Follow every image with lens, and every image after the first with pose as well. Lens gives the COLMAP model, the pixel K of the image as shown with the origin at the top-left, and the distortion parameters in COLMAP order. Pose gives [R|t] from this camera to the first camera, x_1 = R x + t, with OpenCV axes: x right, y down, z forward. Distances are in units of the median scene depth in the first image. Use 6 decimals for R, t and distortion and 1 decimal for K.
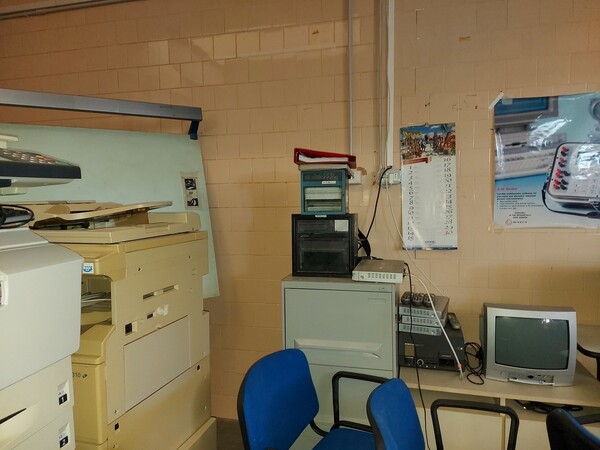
lens RADIAL K [[432.5, 0, 304.7], [0, 432.5, 225.5], [0, 0, 1]] dist [0.088926, -0.099848]
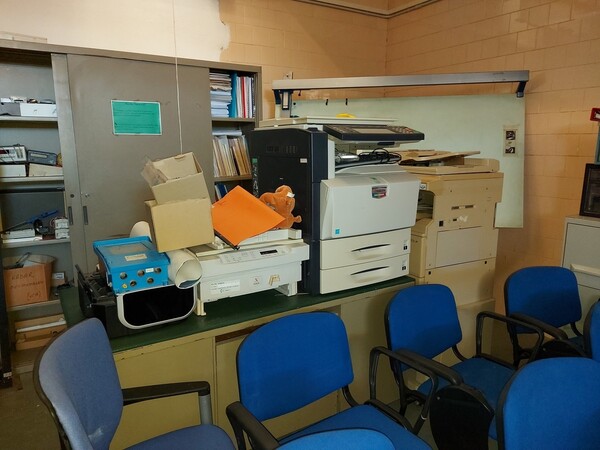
lens RADIAL K [[432.5, 0, 304.7], [0, 432.5, 225.5], [0, 0, 1]] dist [0.088926, -0.099848]
pose [[0.726645, 0.144706, -0.671601, 0.264121], [-0.057793, 0.986976, 0.150128, 0.005968], [0.684578, -0.070276, 0.725544, -0.455818]]
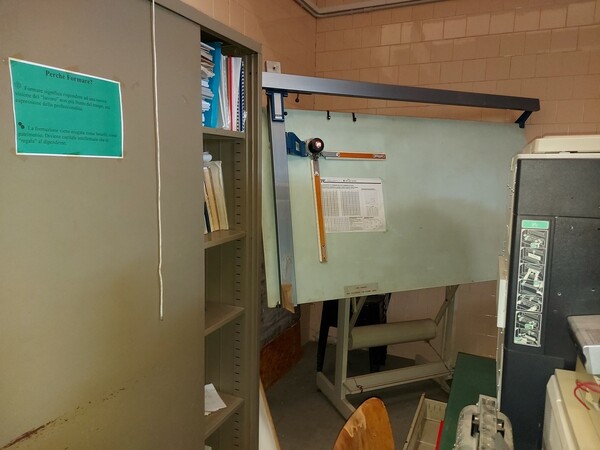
lens RADIAL K [[432.5, 0, 304.7], [0, 432.5, 225.5], [0, 0, 1]] dist [0.088926, -0.099848]
pose [[0.982785, 0.057109, -0.175703, -0.822529], [-0.046144, 0.996760, 0.065873, -0.005374], [0.178896, -0.056632, 0.982237, -0.252311]]
